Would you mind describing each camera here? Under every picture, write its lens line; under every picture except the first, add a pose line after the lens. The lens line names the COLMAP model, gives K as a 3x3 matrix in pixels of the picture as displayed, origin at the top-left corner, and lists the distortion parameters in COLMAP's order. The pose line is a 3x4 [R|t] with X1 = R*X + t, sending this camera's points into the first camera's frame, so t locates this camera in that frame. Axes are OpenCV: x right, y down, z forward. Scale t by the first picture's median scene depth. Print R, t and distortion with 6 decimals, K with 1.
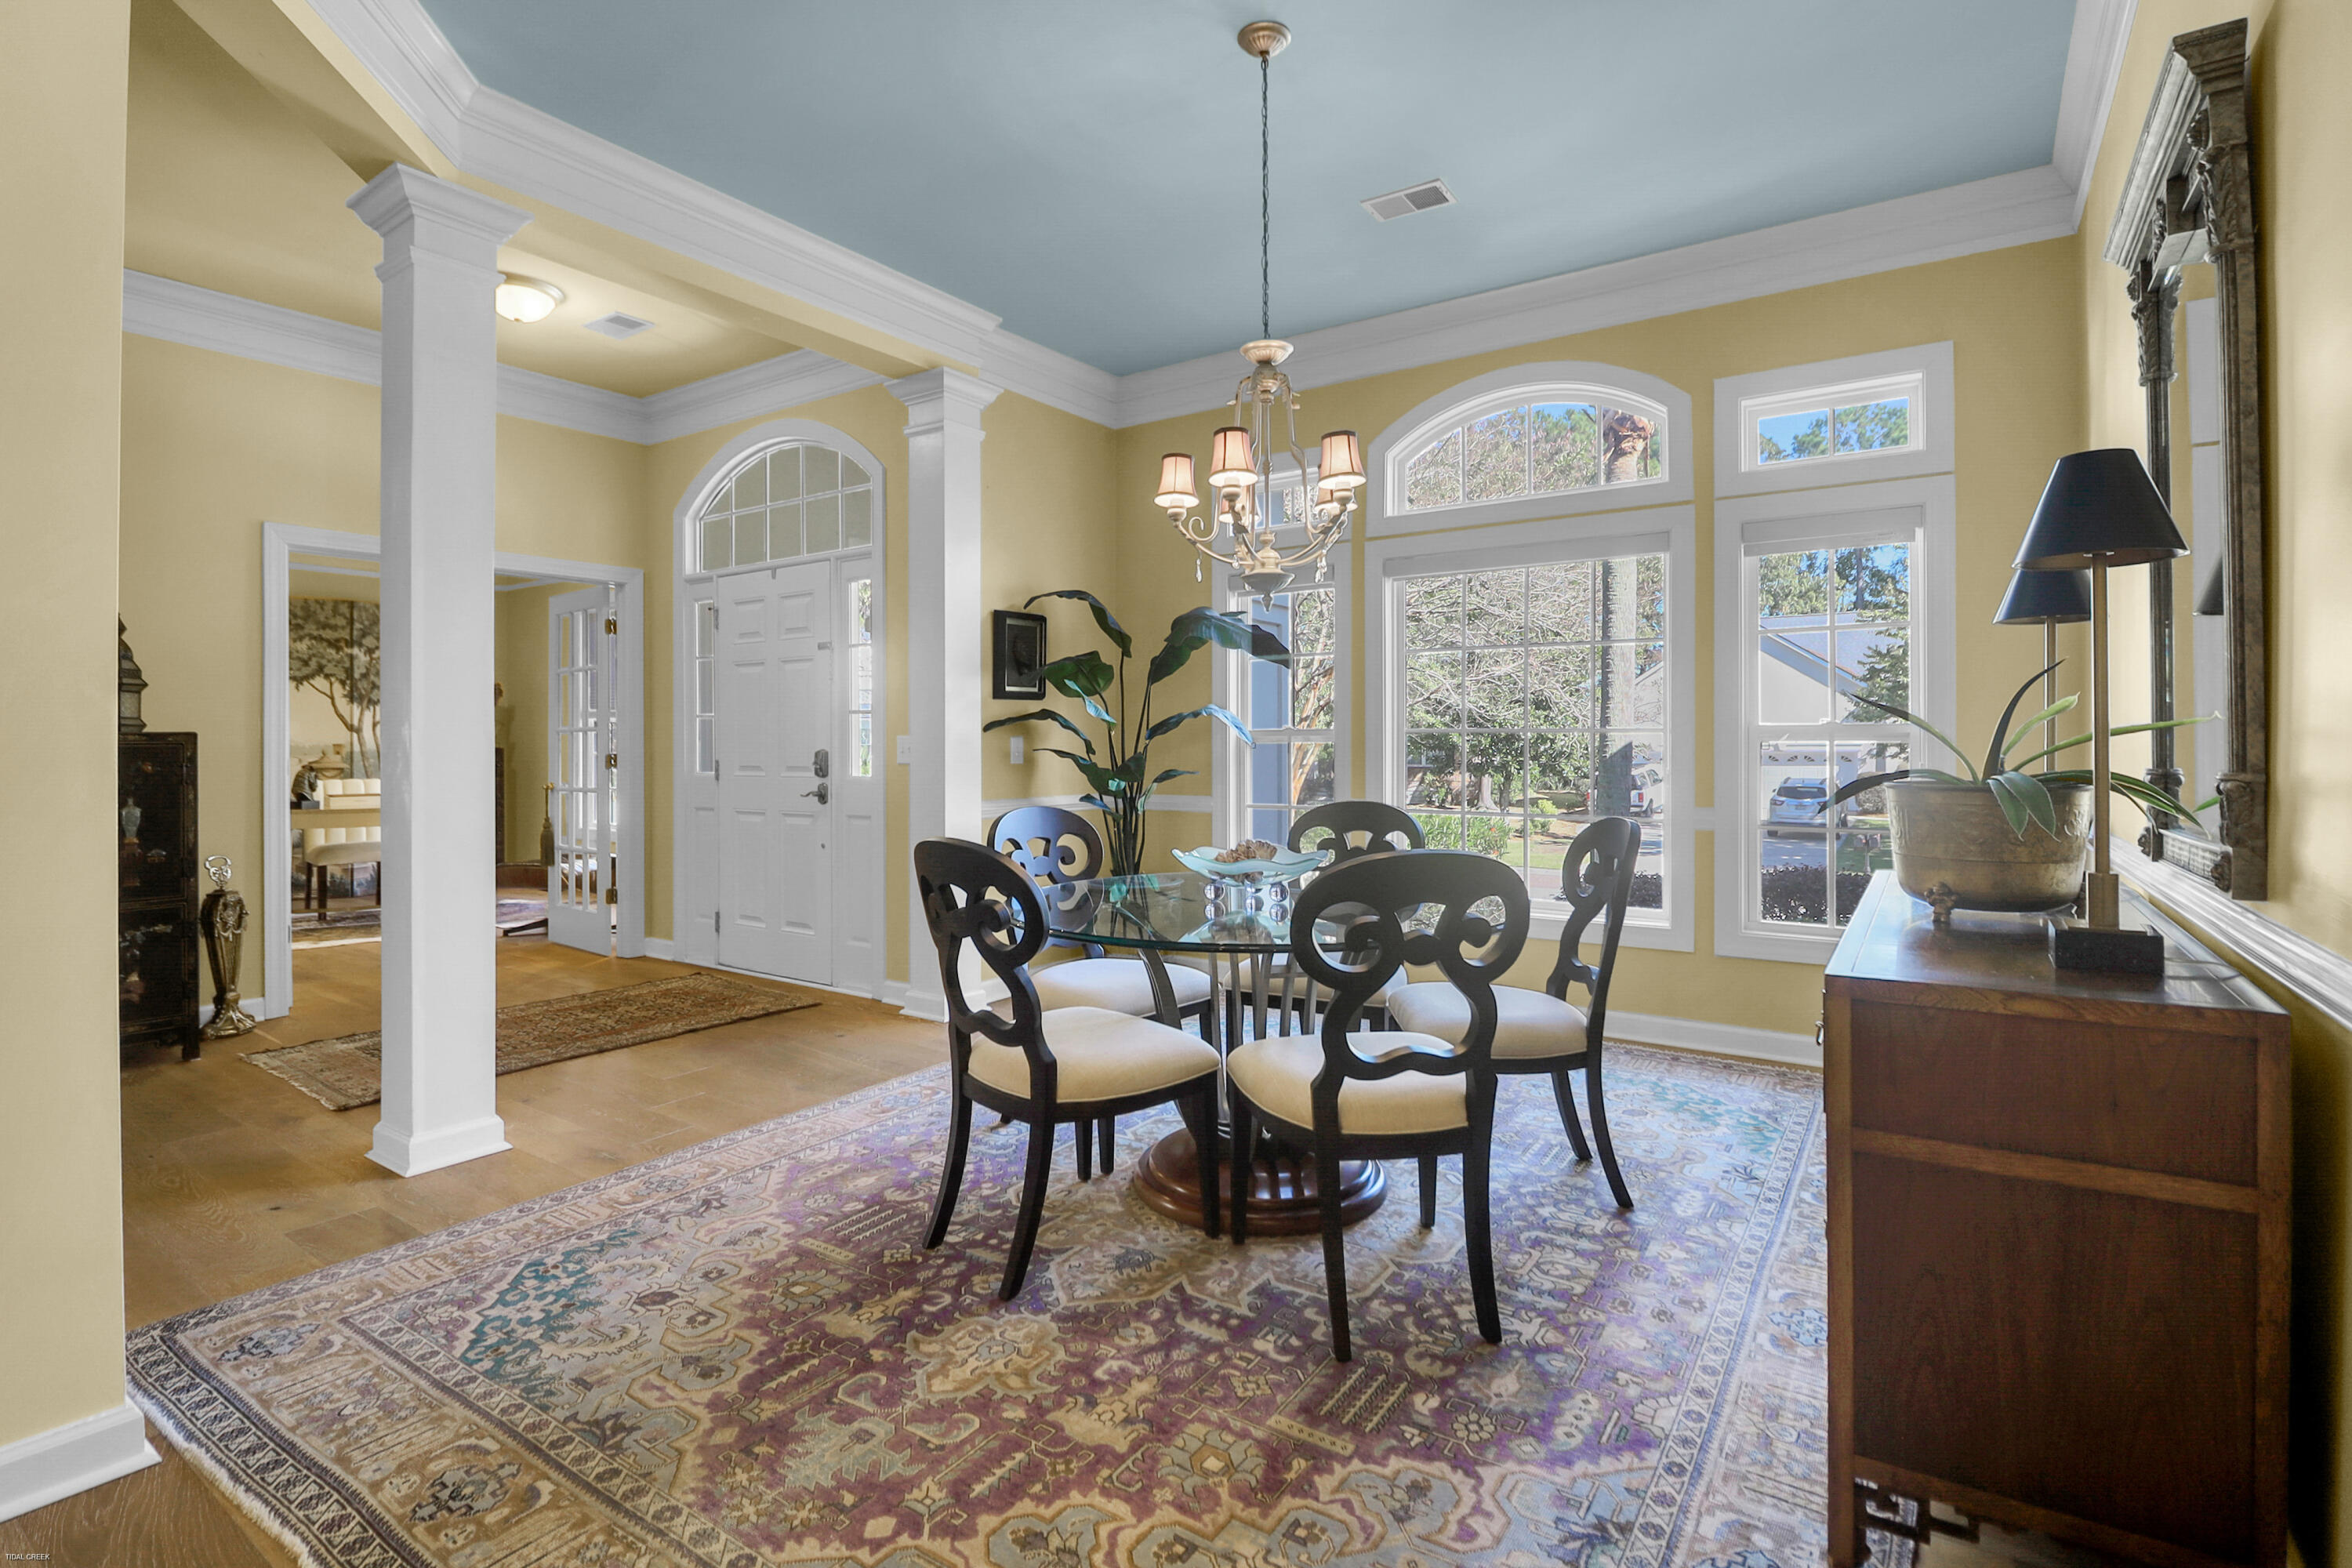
lens RADIAL K [[1116.7, 0, 1170.4], [0, 1116.7, 761.4], [0, 0, 1]] dist [-0.009083, -0.006514]
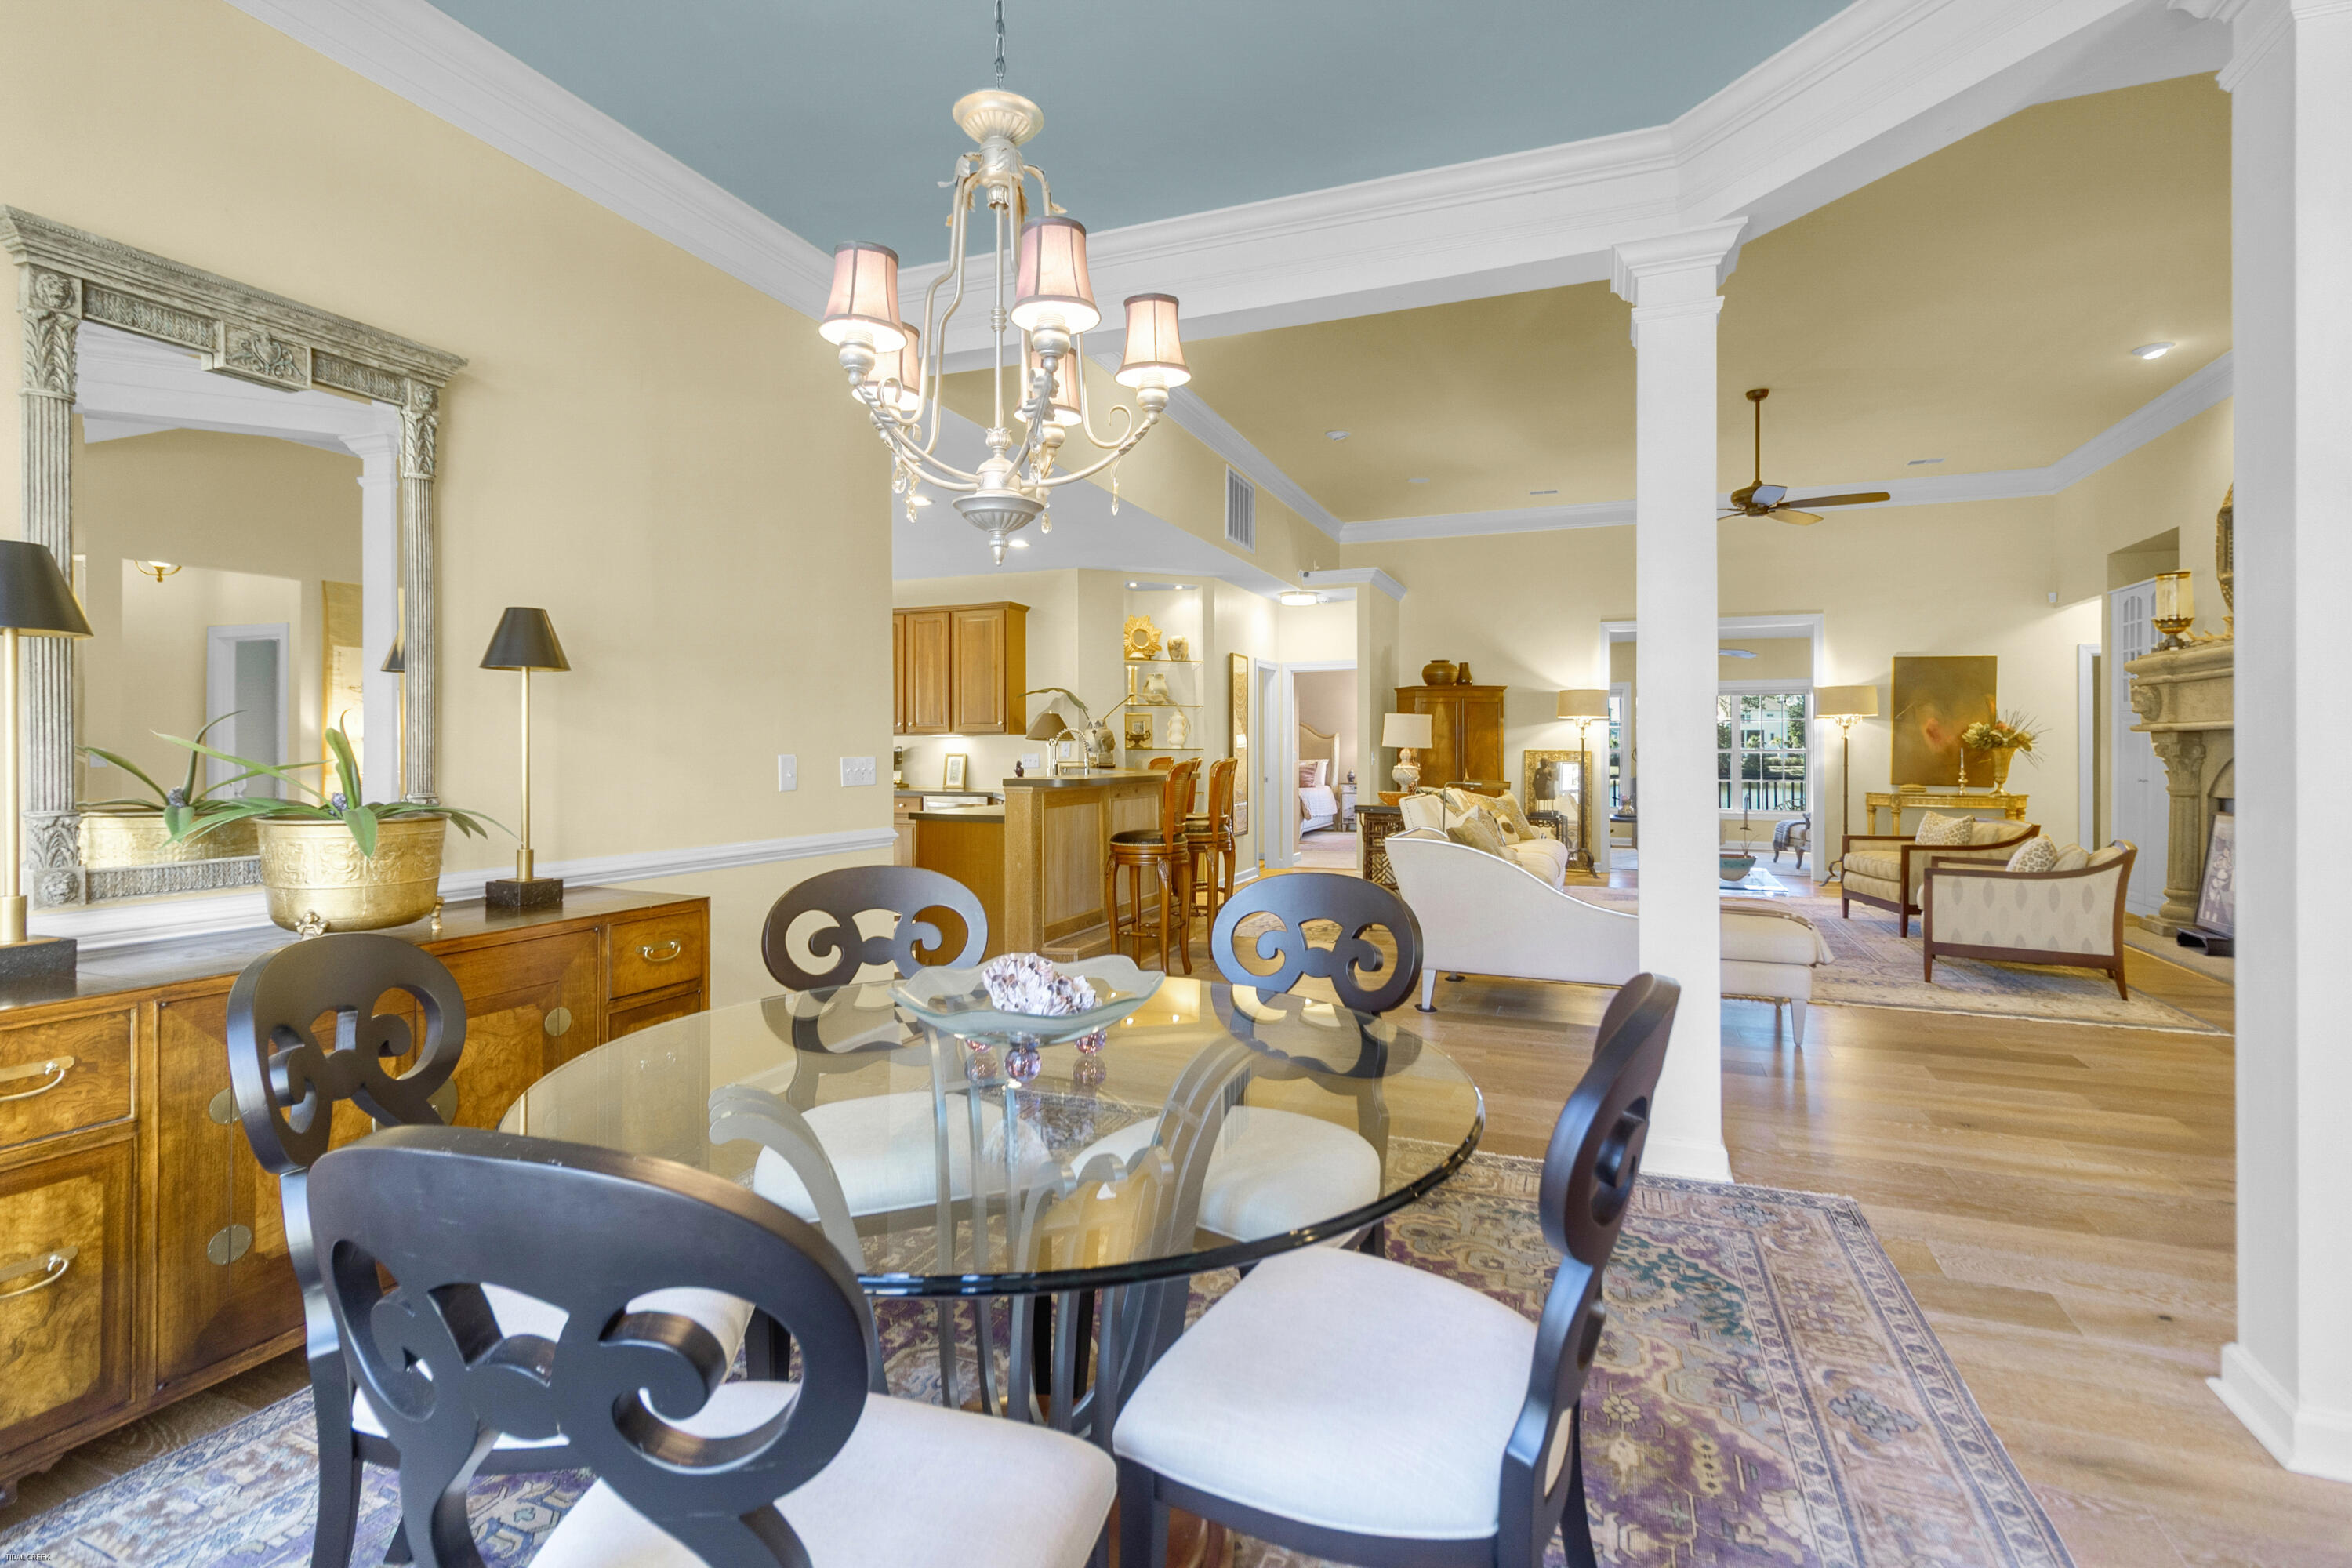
lens RADIAL K [[1116.7, 0, 1143.1], [0, 1116.7, 741.0], [0, 0, 1]] dist [-0.009083, -0.006514]
pose [[-0.981427, 0.001135, -0.191832, 0.147557], [-0.000565, 0.999961, 0.008805, -0.054968], [0.191835, 0.008750, -0.981388, 1.863380]]
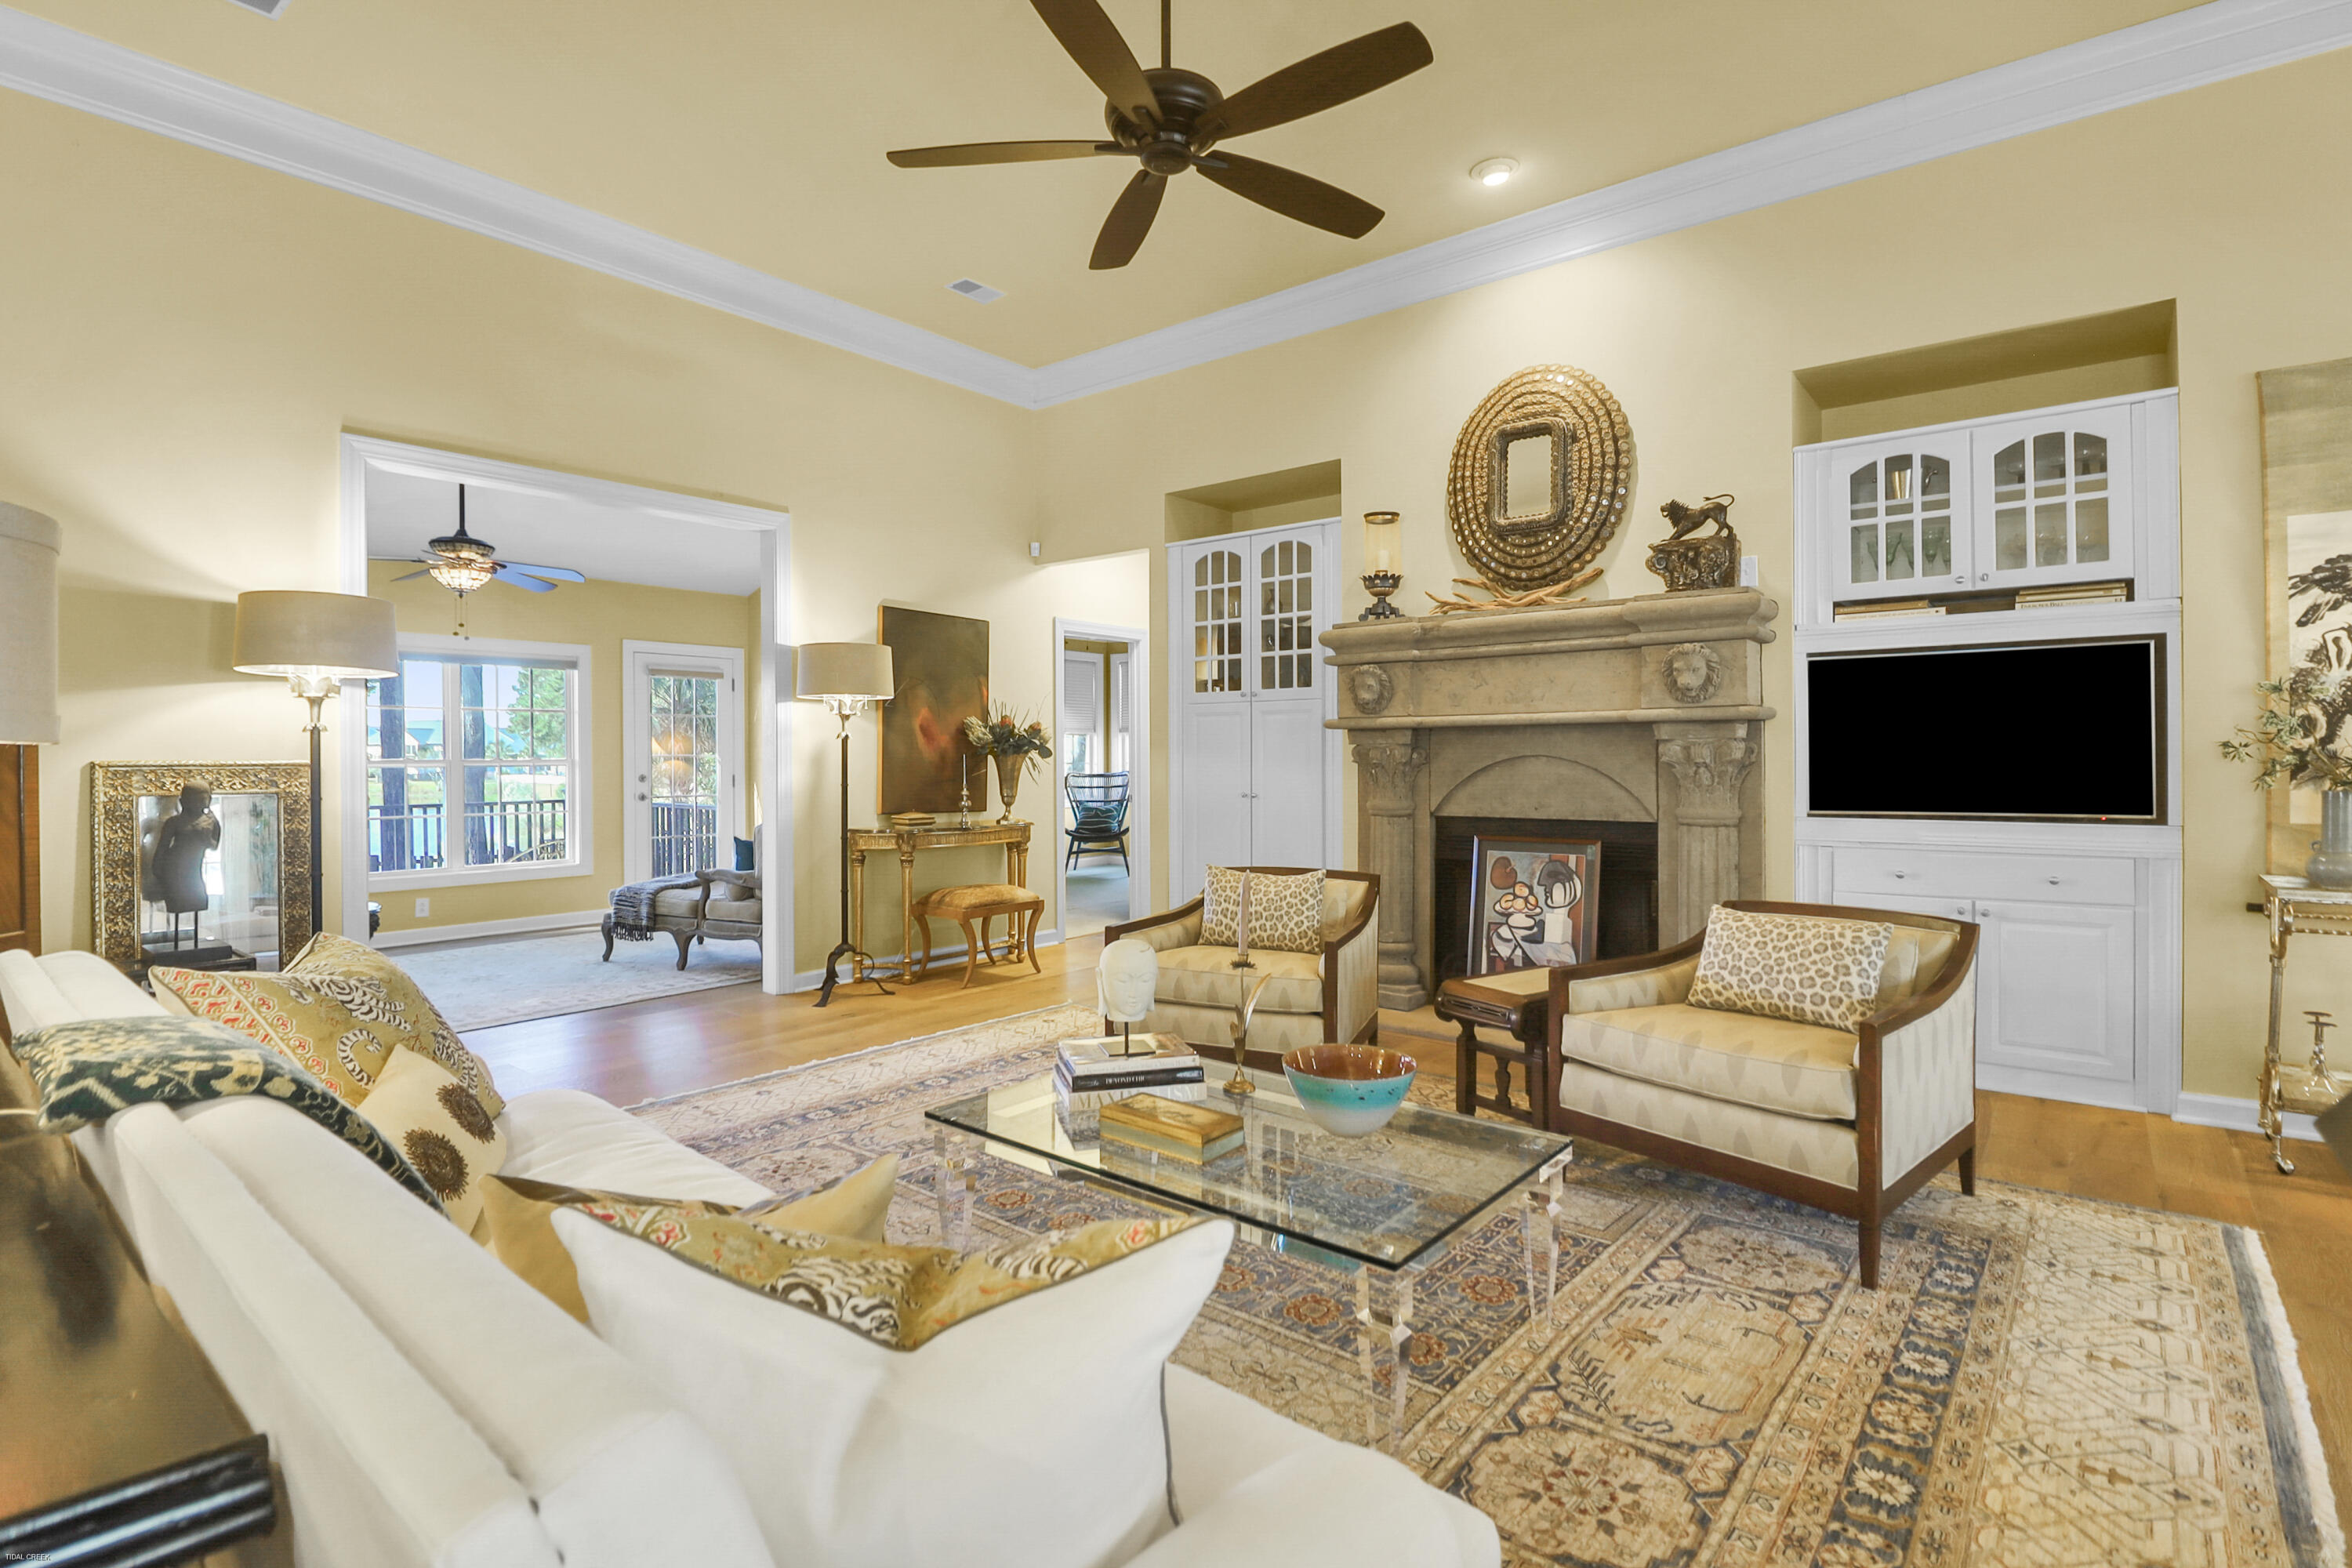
lens RADIAL K [[1116.7, 0, 1185.9], [0, 1116.7, 762.3], [0, 0, 1]] dist [-0.009083, -0.006514]
pose [[-0.090795, 0.006724, -0.995847, -0.826673], [-0.009700, 0.999924, 0.007636, -0.007024], [0.995822, 0.010353, -0.090722, -0.521605]]
